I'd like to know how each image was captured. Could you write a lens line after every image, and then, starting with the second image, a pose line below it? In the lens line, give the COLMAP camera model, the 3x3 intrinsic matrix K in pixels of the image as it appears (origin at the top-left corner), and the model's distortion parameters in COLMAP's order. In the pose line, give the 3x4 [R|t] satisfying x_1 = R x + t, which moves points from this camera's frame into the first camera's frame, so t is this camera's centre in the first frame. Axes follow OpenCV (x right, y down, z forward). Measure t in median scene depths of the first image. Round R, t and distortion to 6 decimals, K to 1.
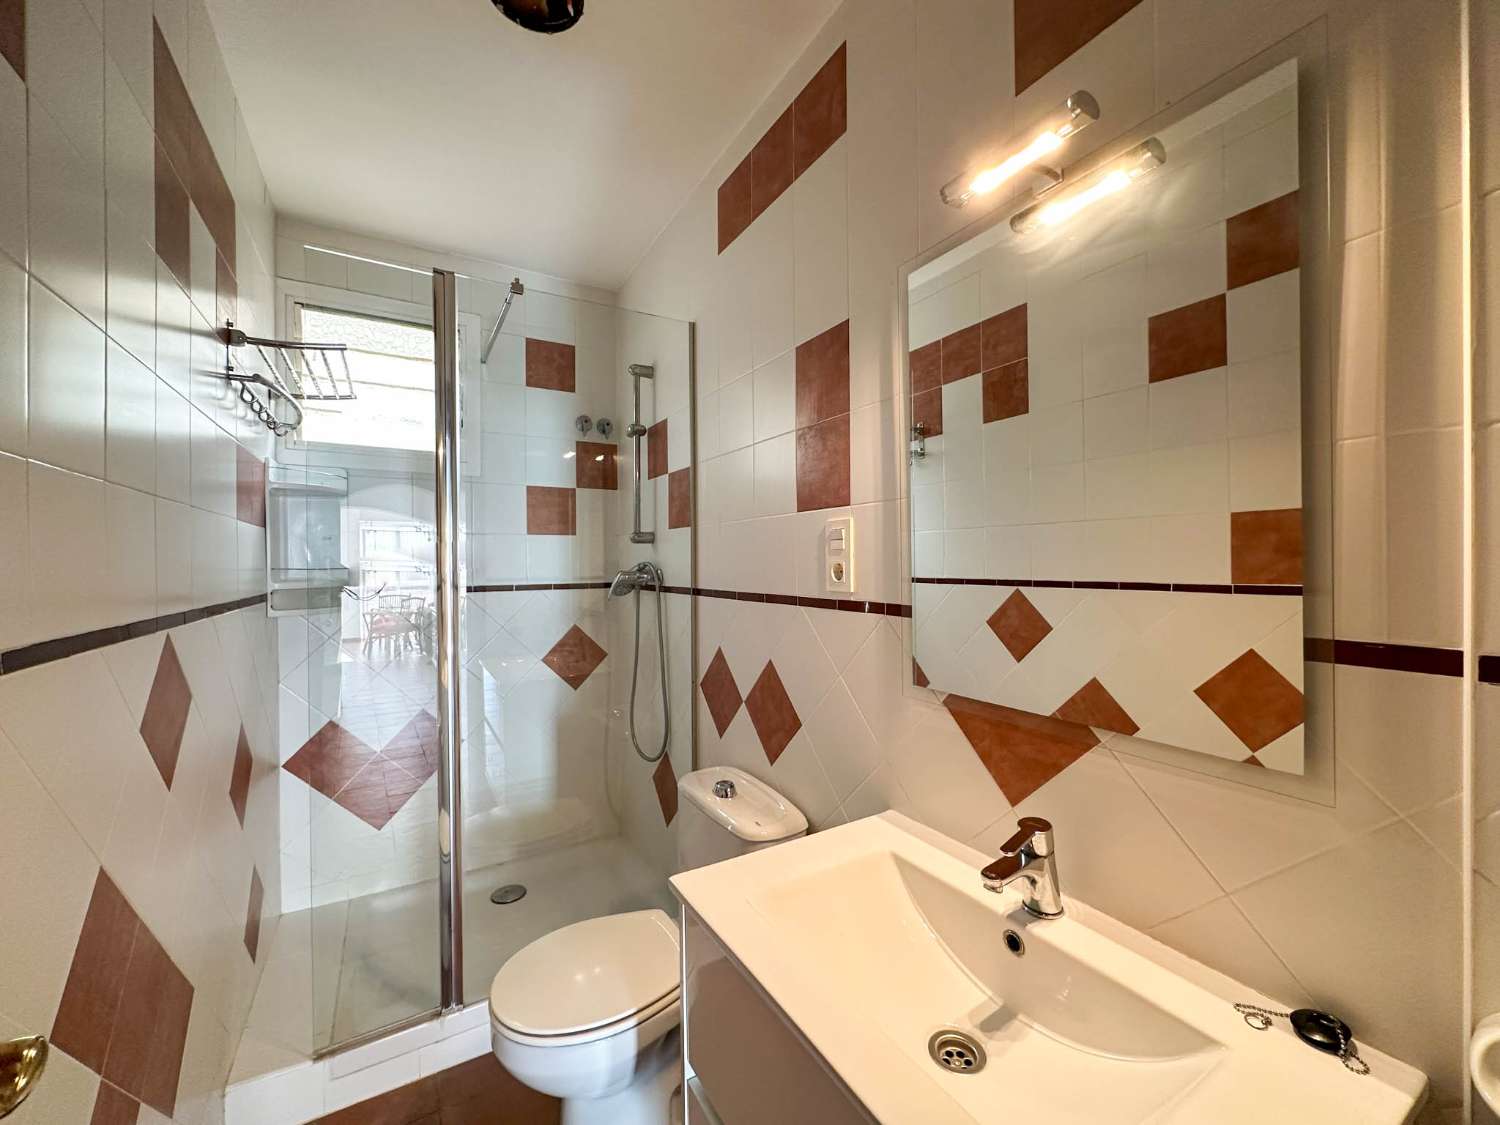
lens RADIAL K [[602.6, 0, 751.1], [0, 602.6, 562.4], [0, 0, 1]] dist [-0.007496, 0.000653]
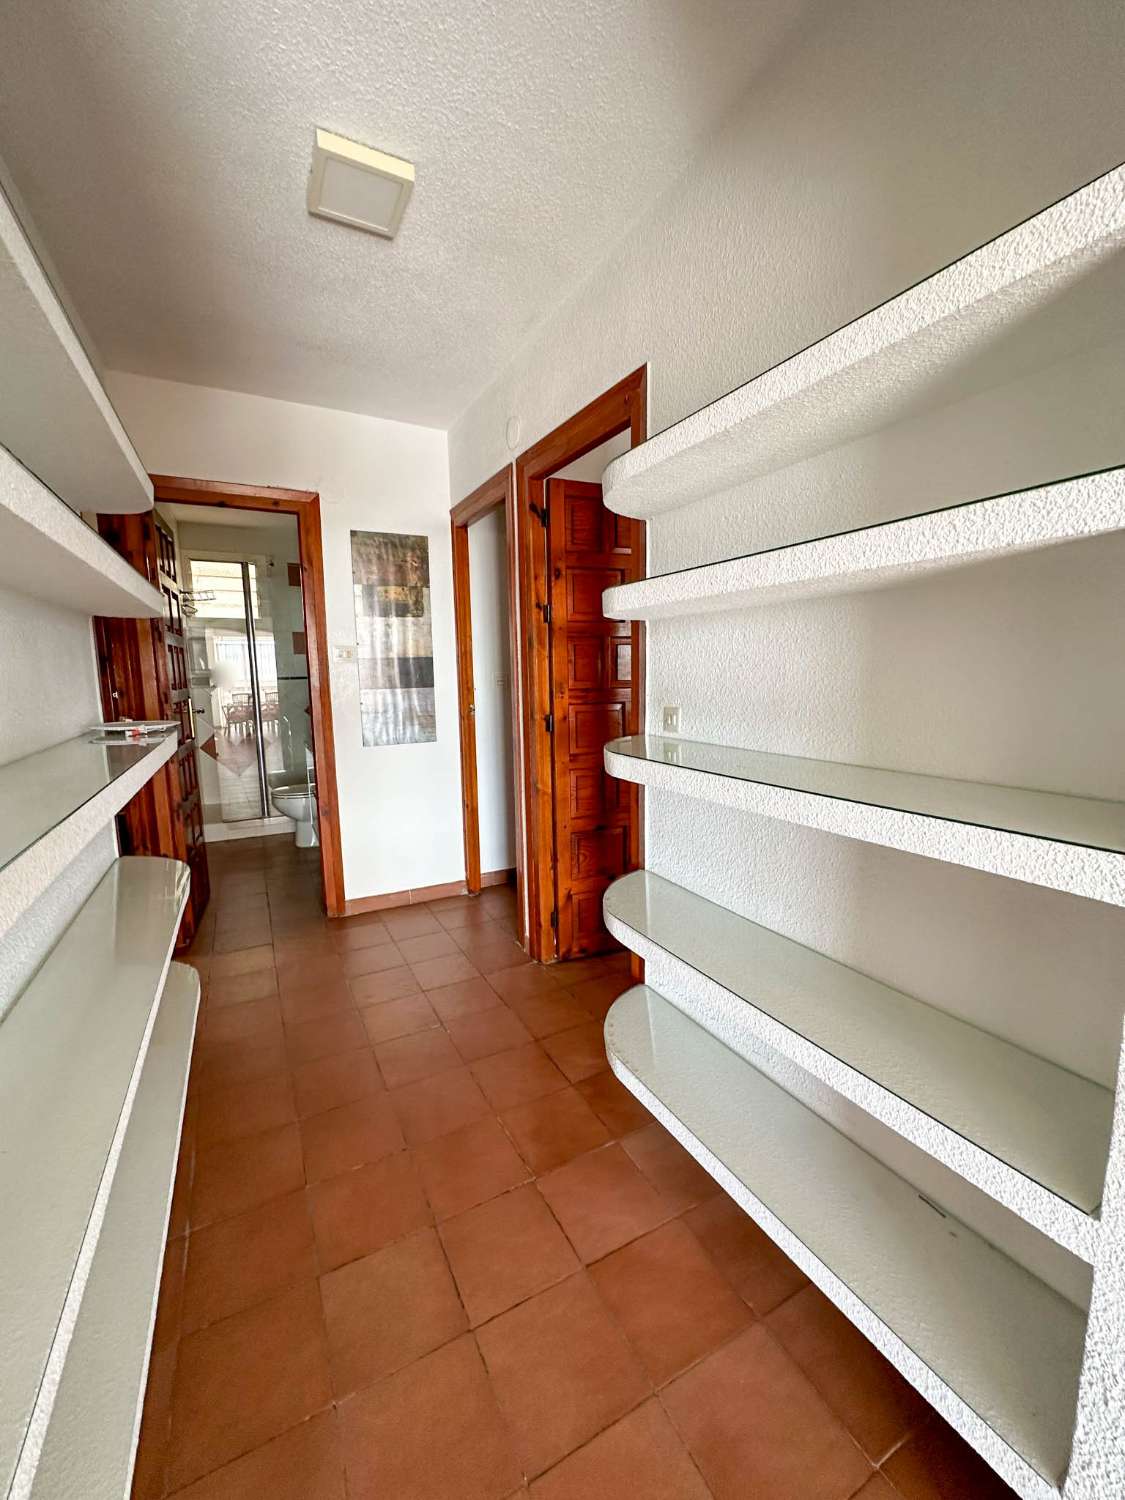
lens RADIAL K [[602.6, 0, 564.6], [0, 602.6, 750.3], [0, 0, 1]] dist [-0.007496, 0.000653]
pose [[0.998583, -0.003754, -0.053076, 0.867958], [0.010686, 0.991334, 0.130931, 0.060367], [0.052124, -0.131312, 0.989970, -1.383388]]
